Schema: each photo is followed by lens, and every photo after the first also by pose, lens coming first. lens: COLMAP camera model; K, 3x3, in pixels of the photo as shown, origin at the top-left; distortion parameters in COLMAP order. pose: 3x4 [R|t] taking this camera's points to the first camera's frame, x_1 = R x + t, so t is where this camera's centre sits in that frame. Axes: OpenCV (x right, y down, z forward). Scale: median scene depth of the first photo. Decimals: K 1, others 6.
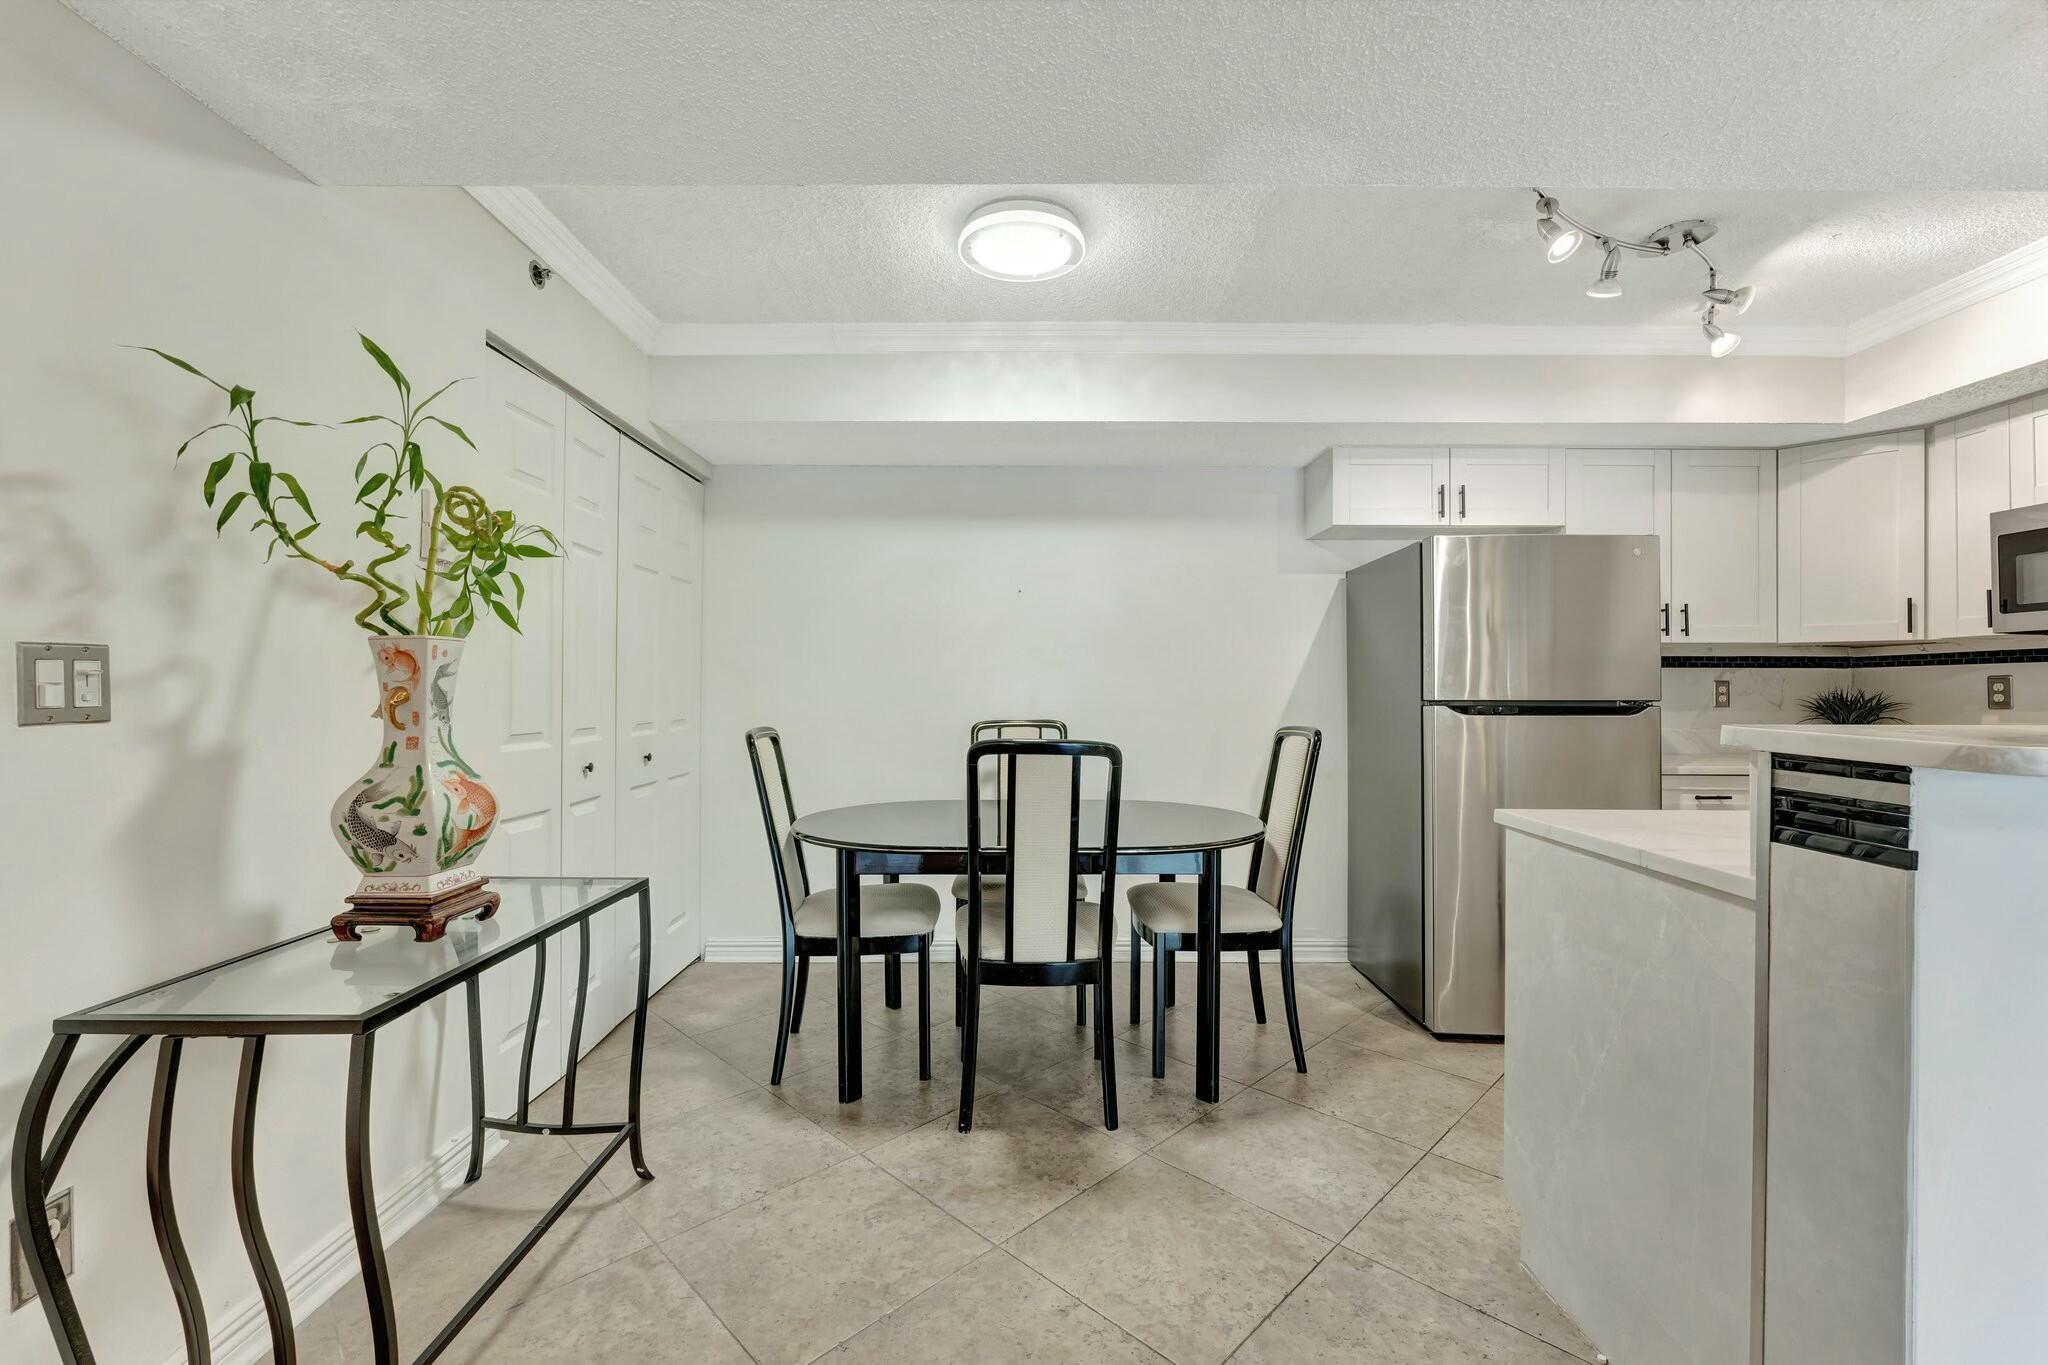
lens RADIAL K [[871.5, 0, 1063.0], [0, 871.5, 677.2], [0, 0, 1]] dist [0.003523, -0.000014]
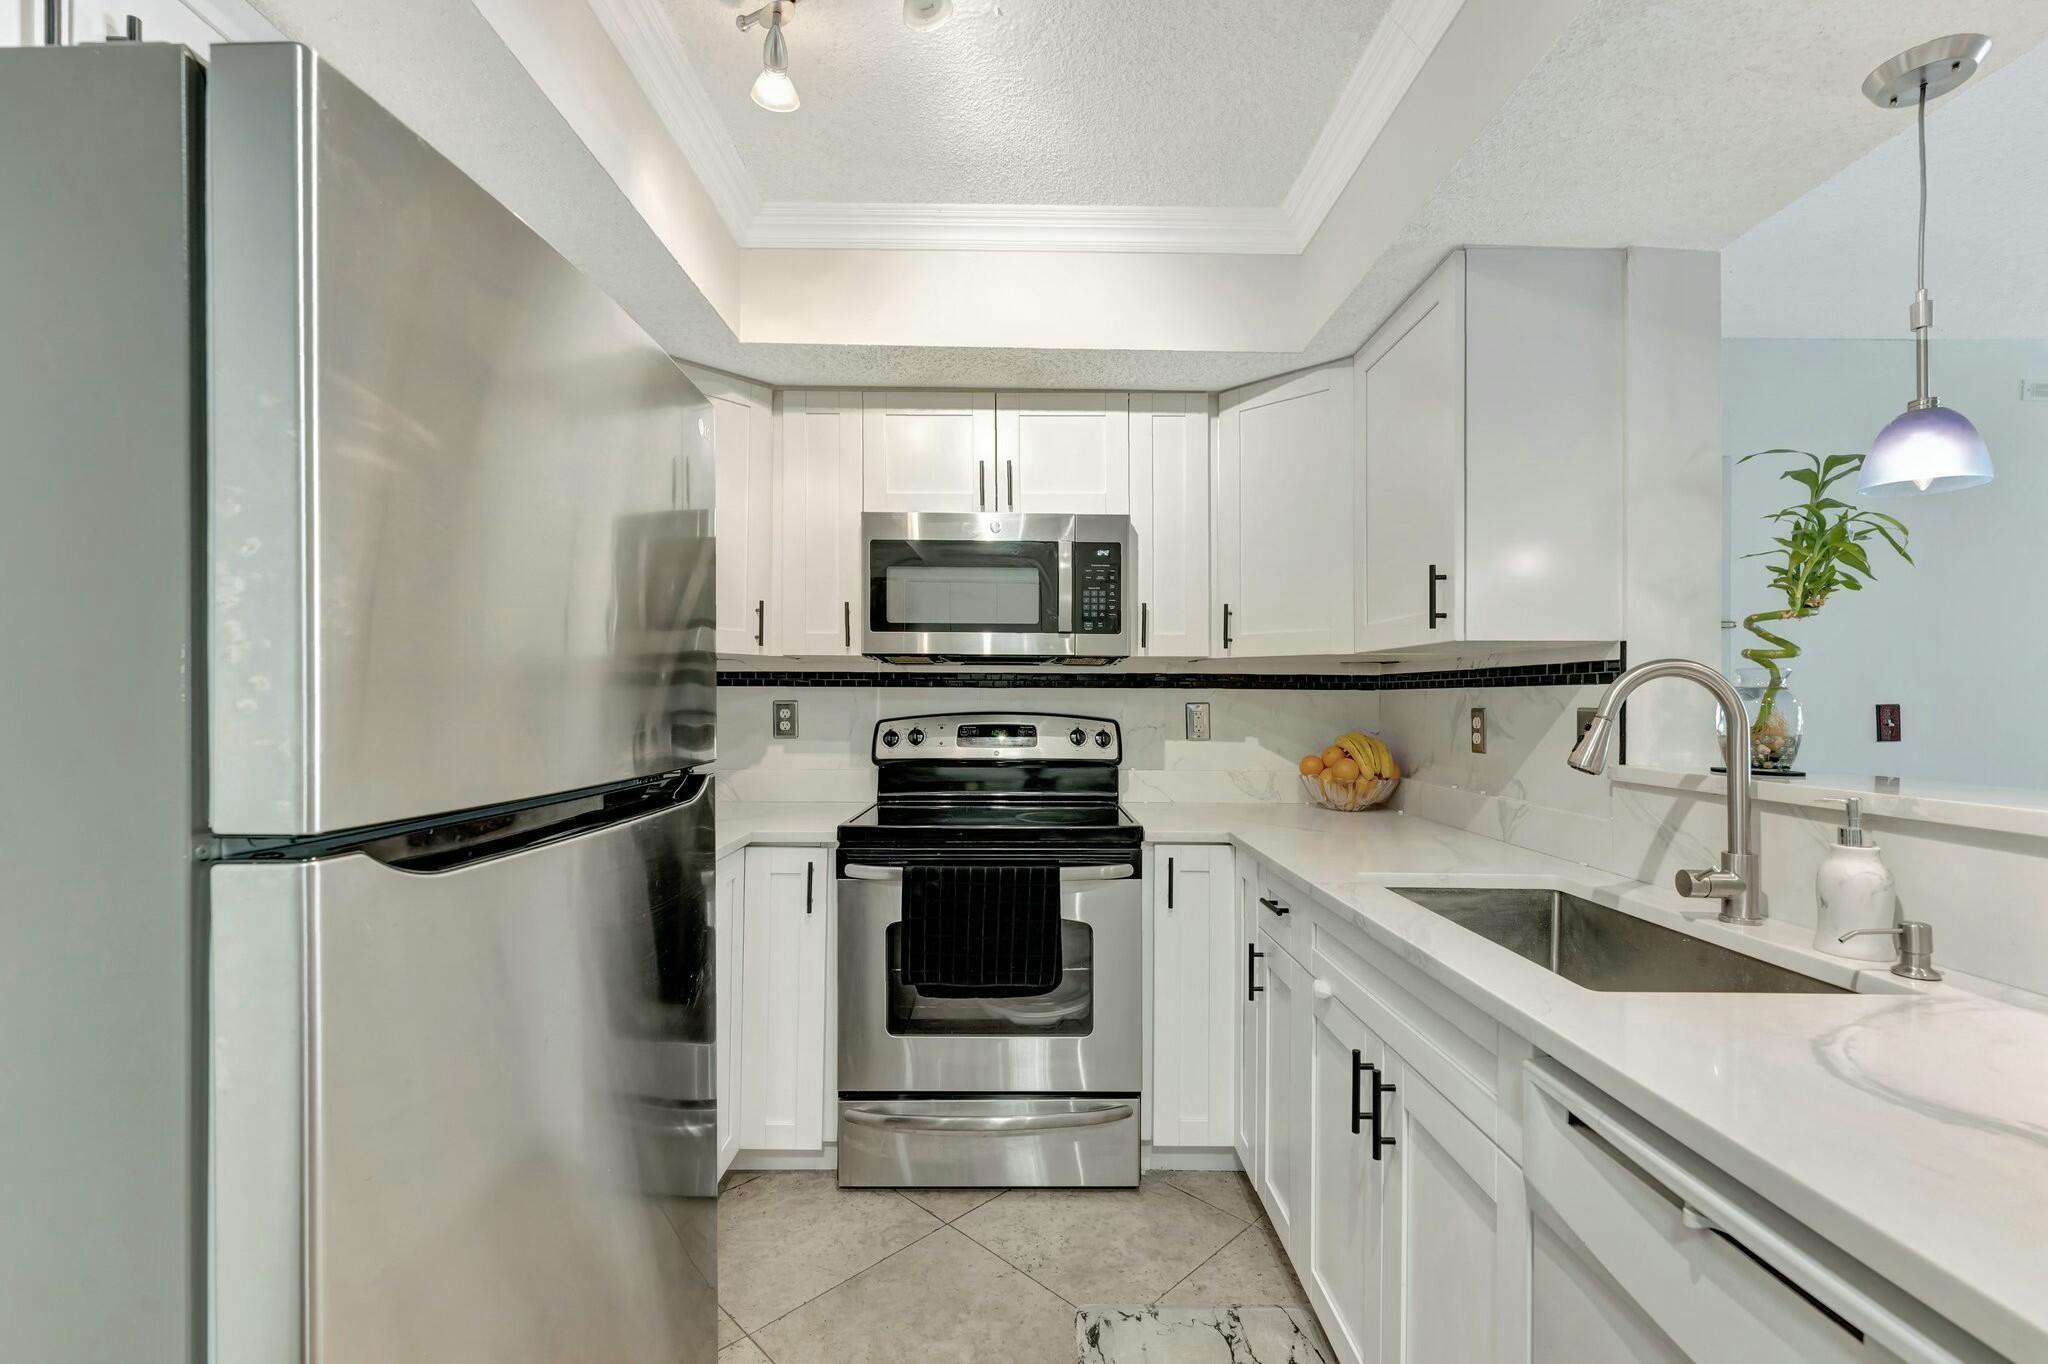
lens RADIAL K [[871.5, 0, 1040.1], [0, 871.5, 701.5], [0, 0, 1]] dist [0.003523, -0.000014]
pose [[0.031616, 0.001529, 0.999499, 0.268125], [-0.025071, 0.999685, -0.000737, -0.008756], [-0.999186, -0.025035, 0.031644, 0.969652]]
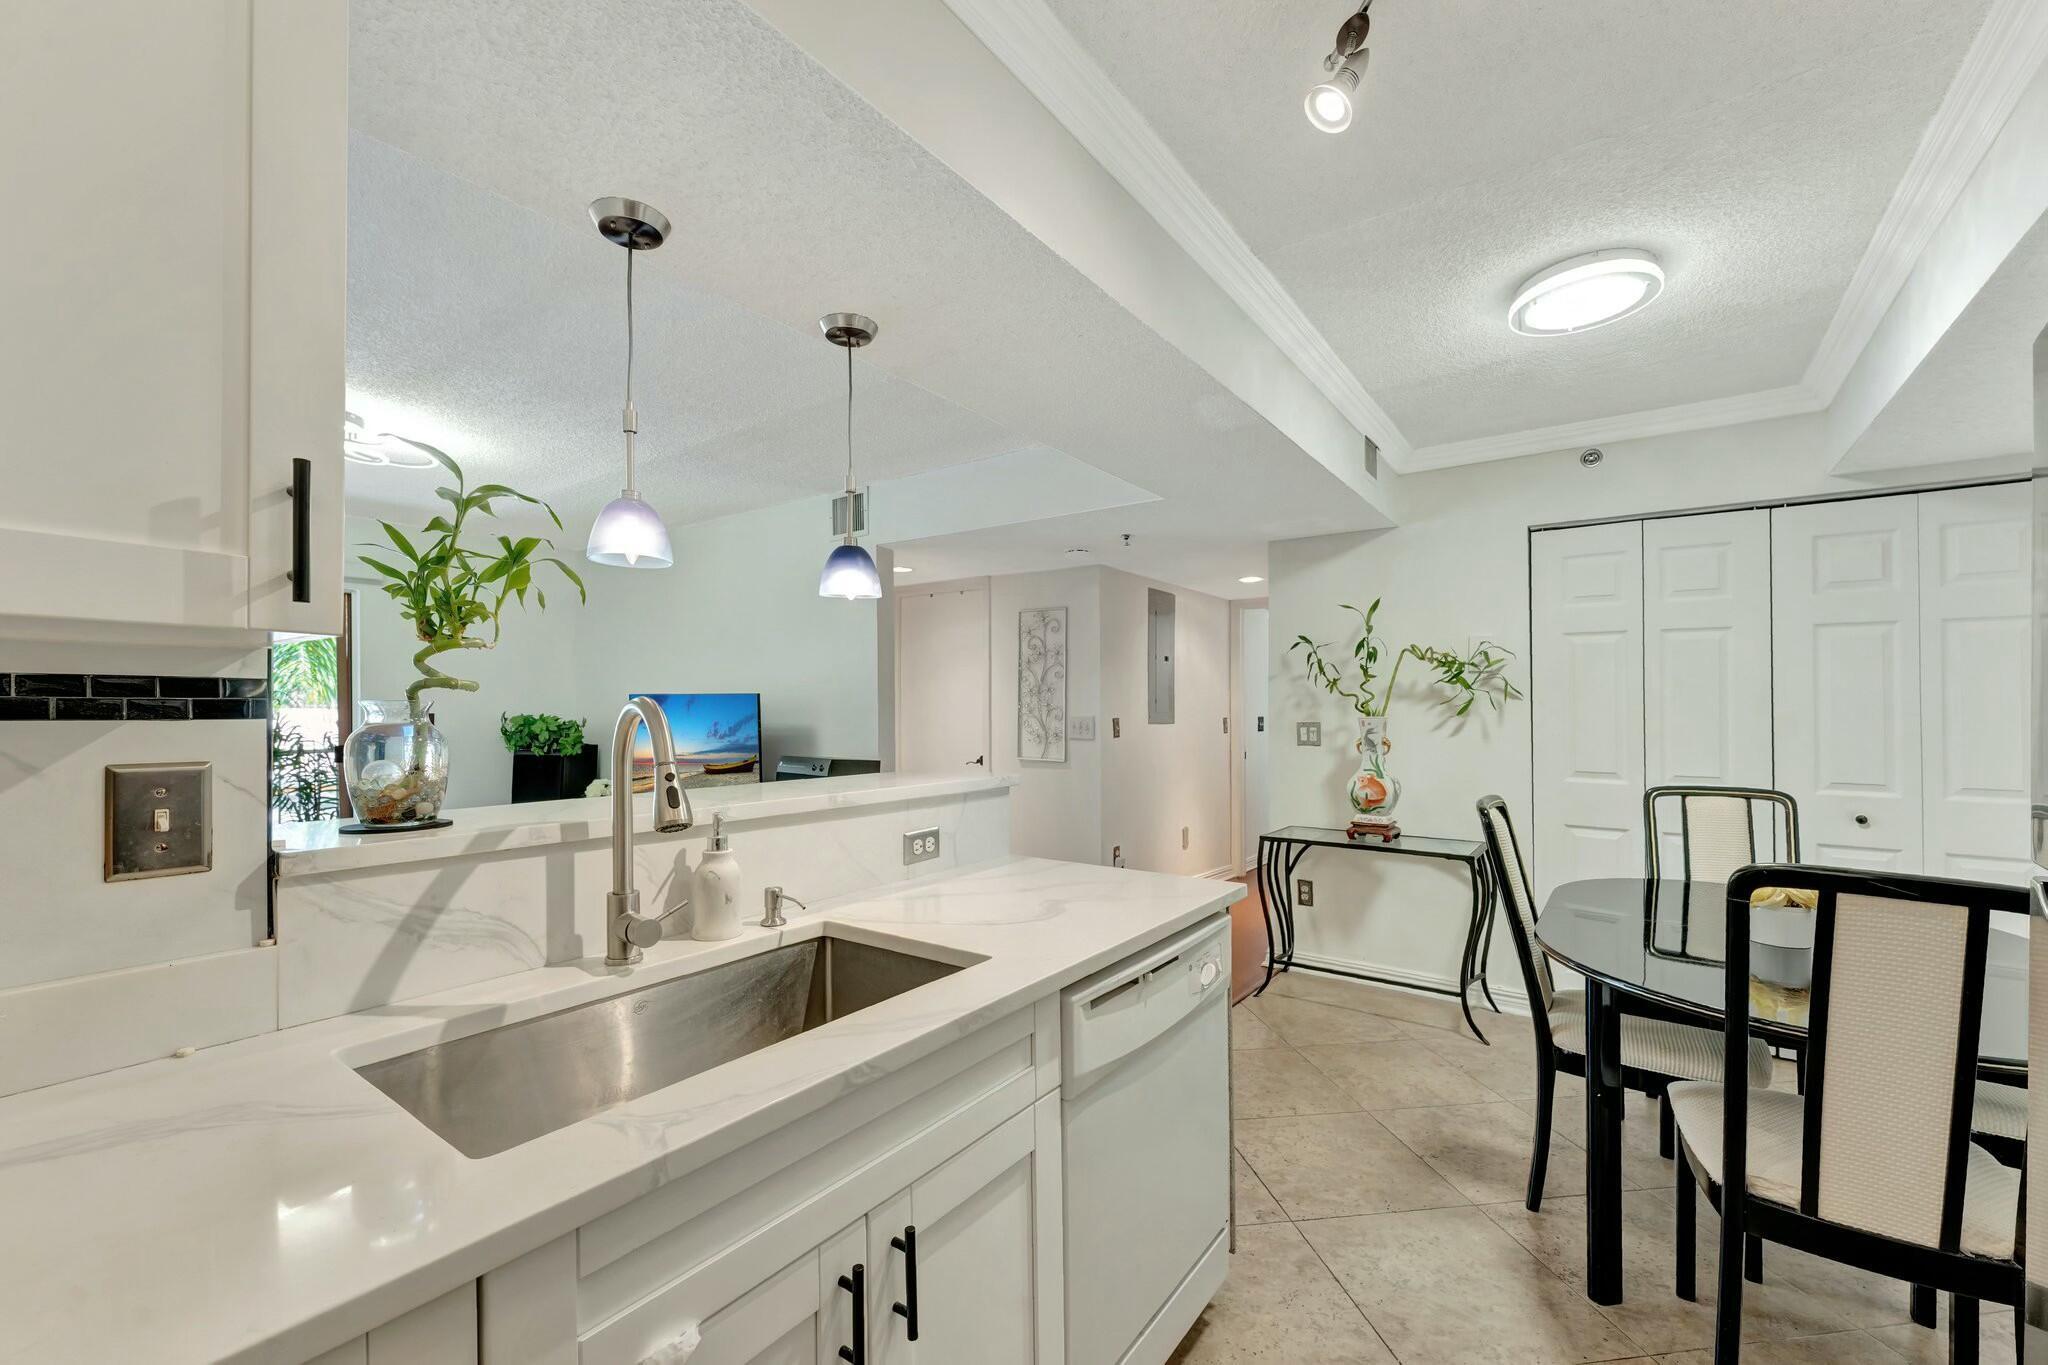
lens RADIAL K [[827.6, 0, 1010.5], [0, 827.6, 681.7], [0, 0, 1]] dist [-0.003830, -0.001425]
pose [[-0.620417, -0.029718, -0.783709, 1.093272], [0.004213, 0.999141, -0.041222, -0.035246], [0.784261, -0.028876, -0.619759, 1.063756]]
